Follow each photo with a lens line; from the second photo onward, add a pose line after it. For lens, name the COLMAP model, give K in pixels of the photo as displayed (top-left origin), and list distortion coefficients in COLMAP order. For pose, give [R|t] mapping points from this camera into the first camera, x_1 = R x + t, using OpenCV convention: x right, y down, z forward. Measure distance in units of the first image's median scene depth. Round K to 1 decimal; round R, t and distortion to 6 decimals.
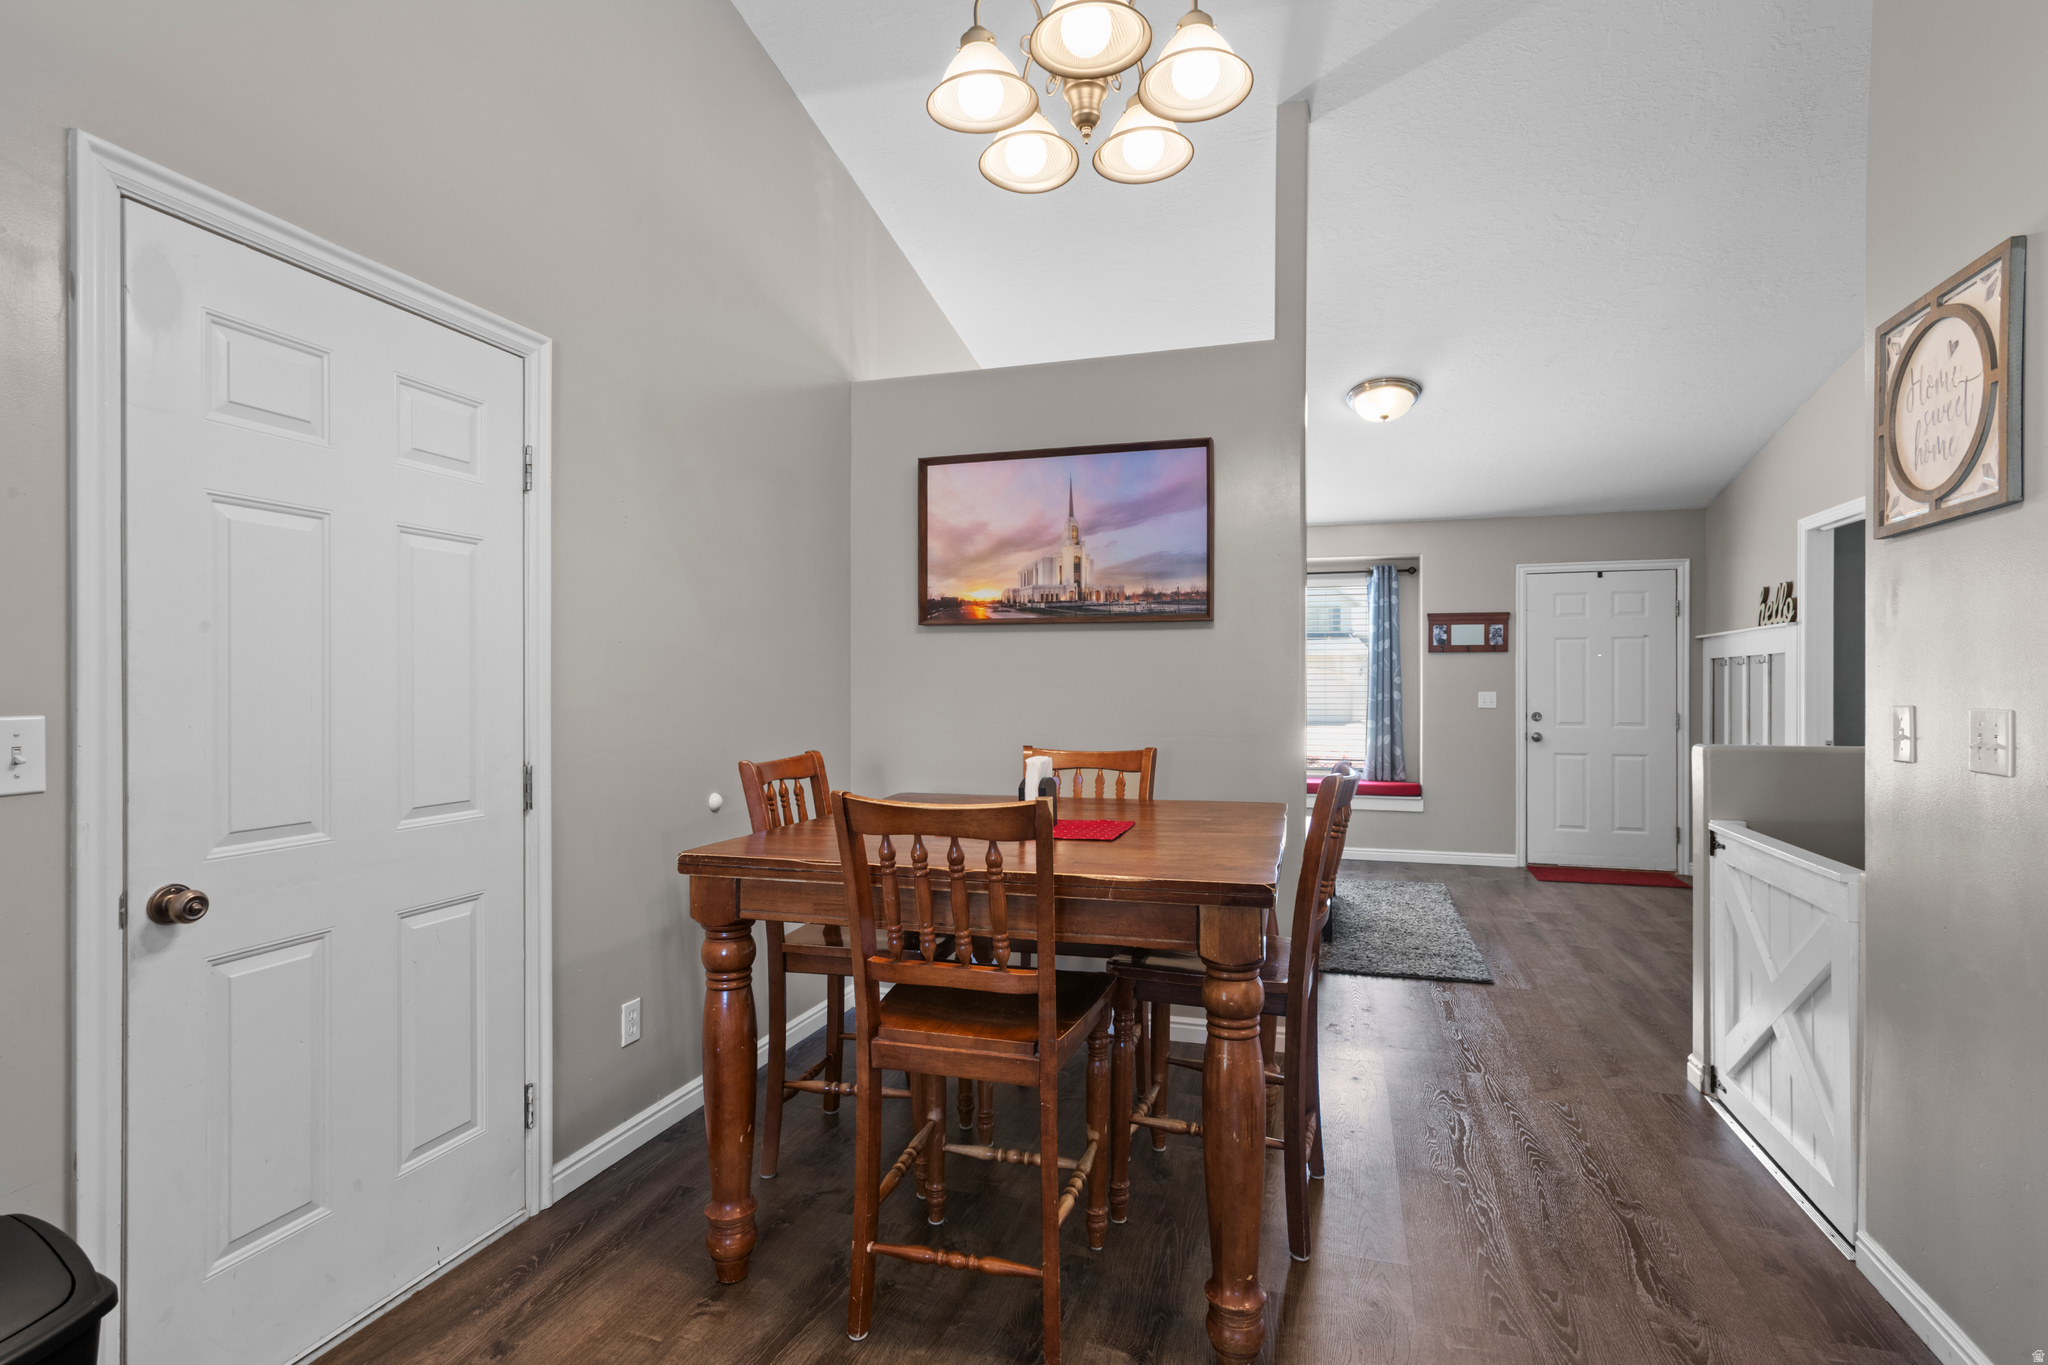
lens RADIAL K [[986.4, 0, 1028.3], [0, 986.4, 691.6], [0, 0, 1]] dist [0.003471, 0.000839]
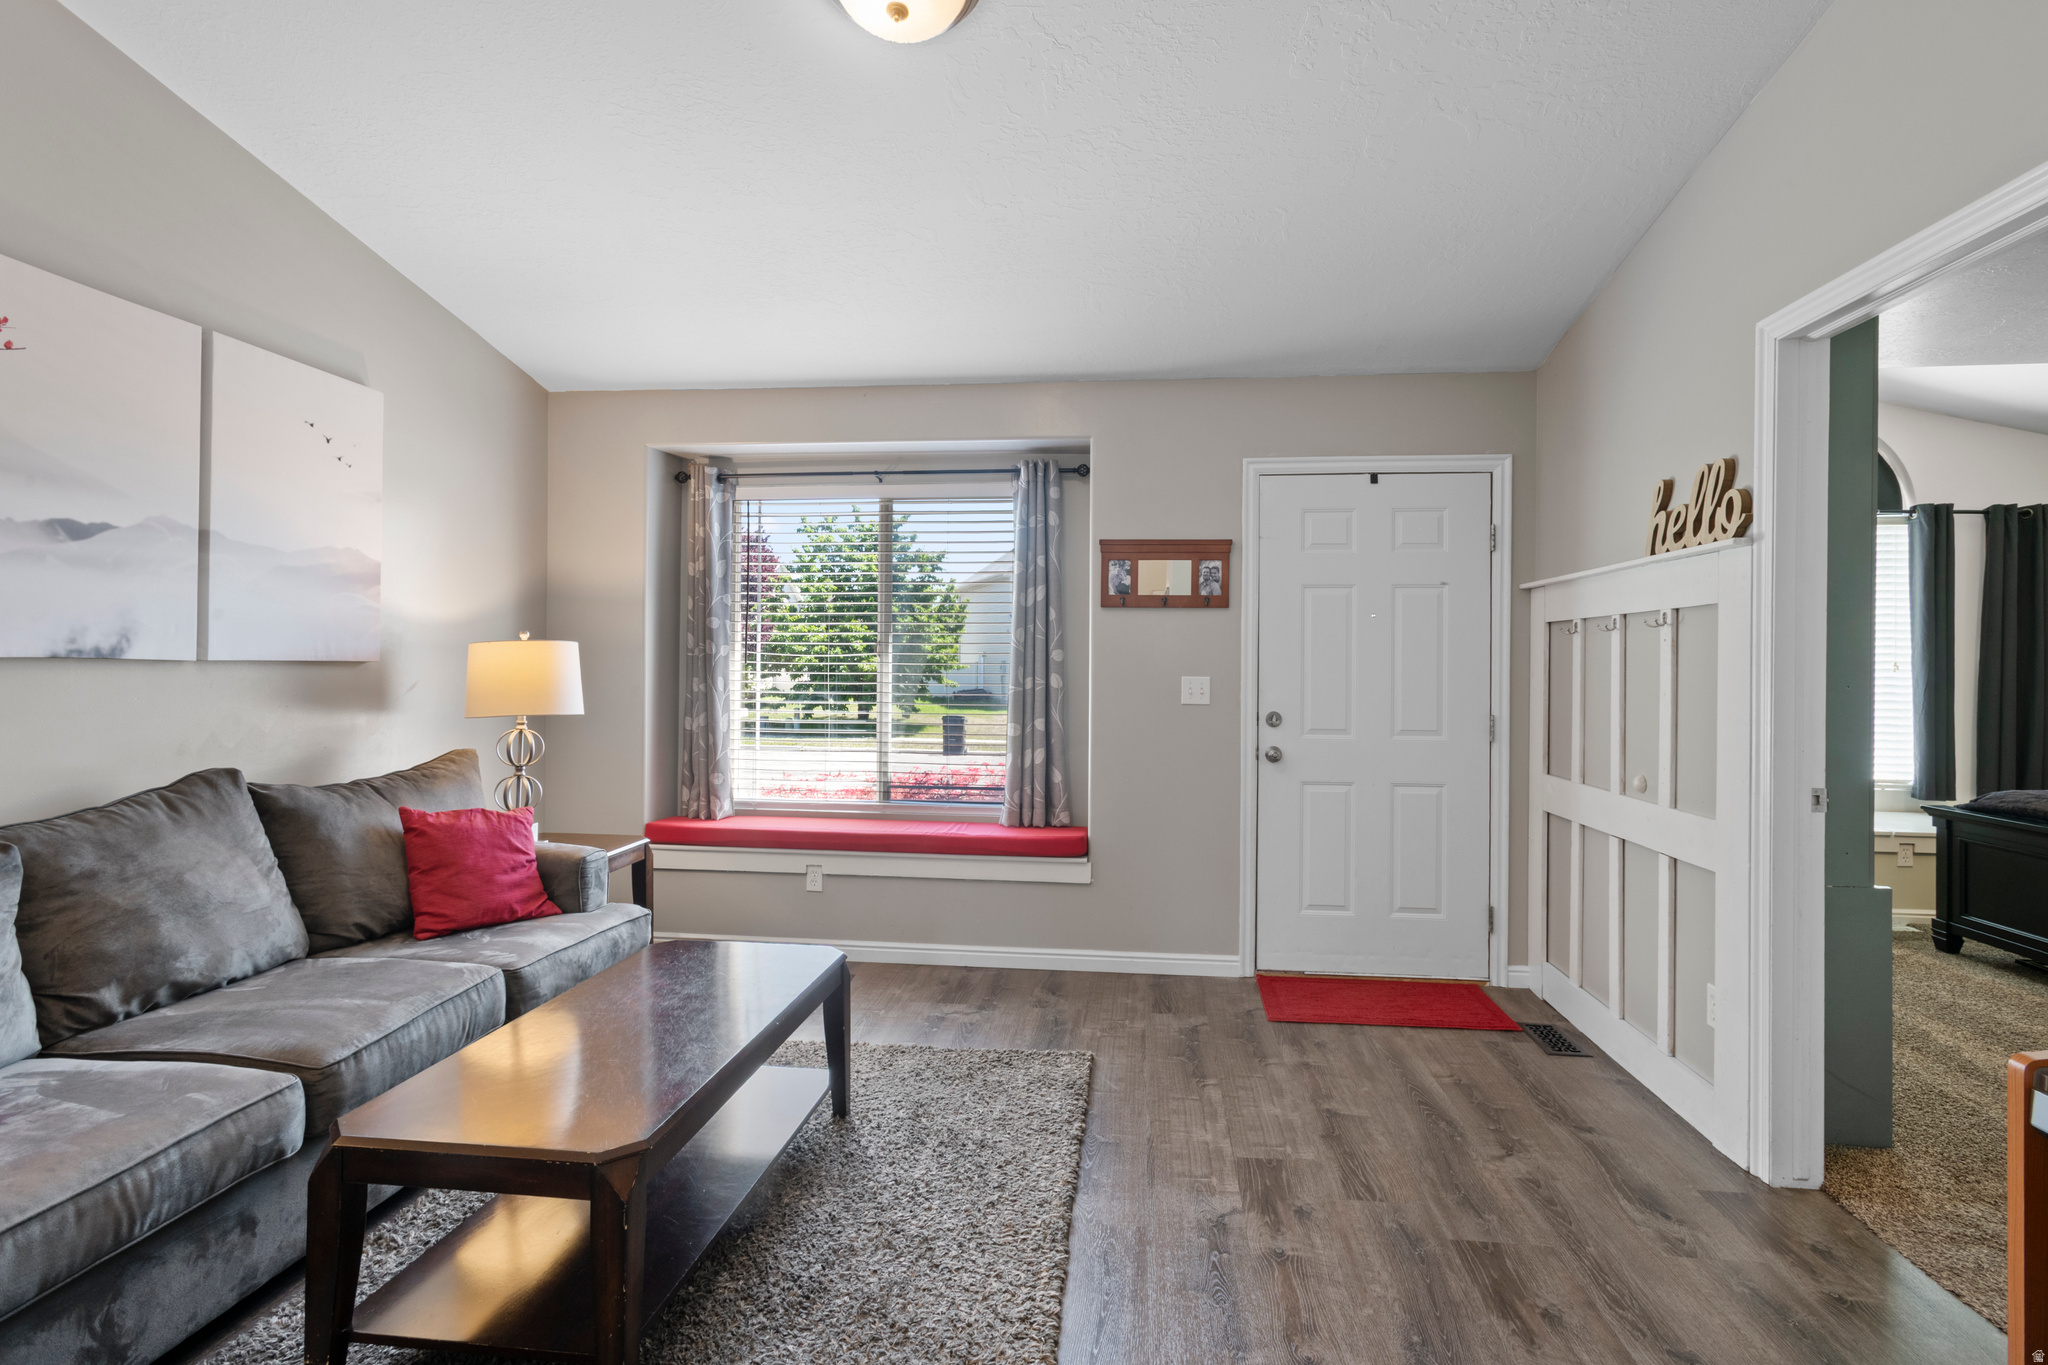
lens RADIAL K [[985.7, 0, 1032.2], [0, 985.7, 671.0], [0, 0, 1]] dist [0.001138, 0.000906]
pose [[0.981245, 0.005122, 0.192698, 0.313994], [-0.005706, 0.999981, 0.002478, -0.004708], [-0.192682, -0.003531, 0.981255, 0.544994]]
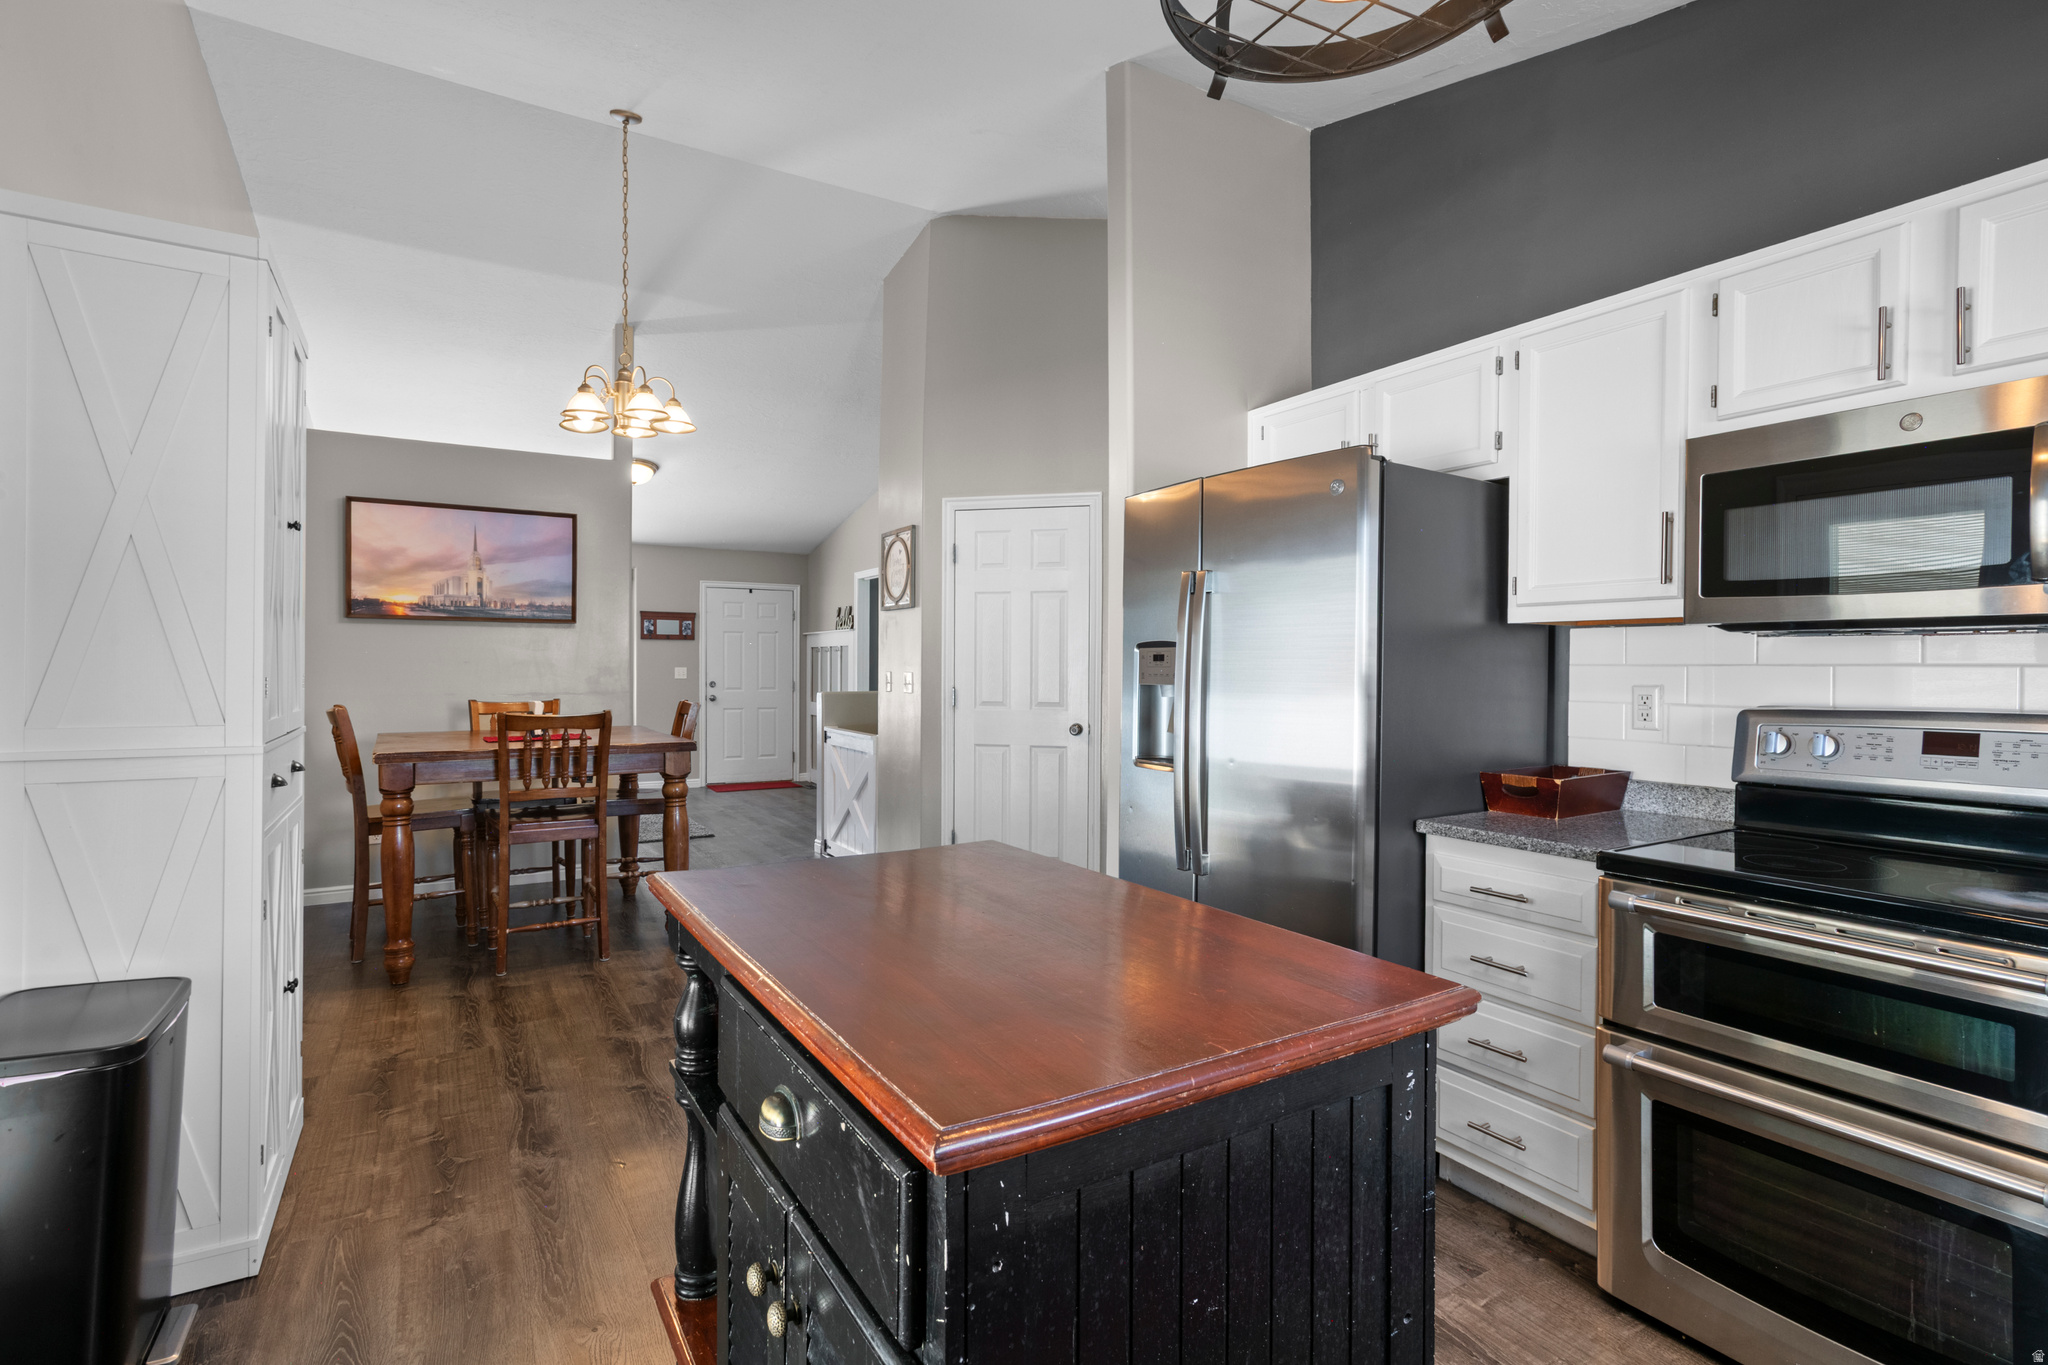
lens RADIAL K [[985.7, 0, 1032.2], [0, 985.7, 671.0], [0, 0, 1]] dist [0.001138, 0.000906]
pose [[0.663140, -0.000981, 0.748495, -0.327112], [-0.001097, 0.999997, 0.002282, 0.001754], [-0.748495, -0.002334, 0.663137, -0.404802]]
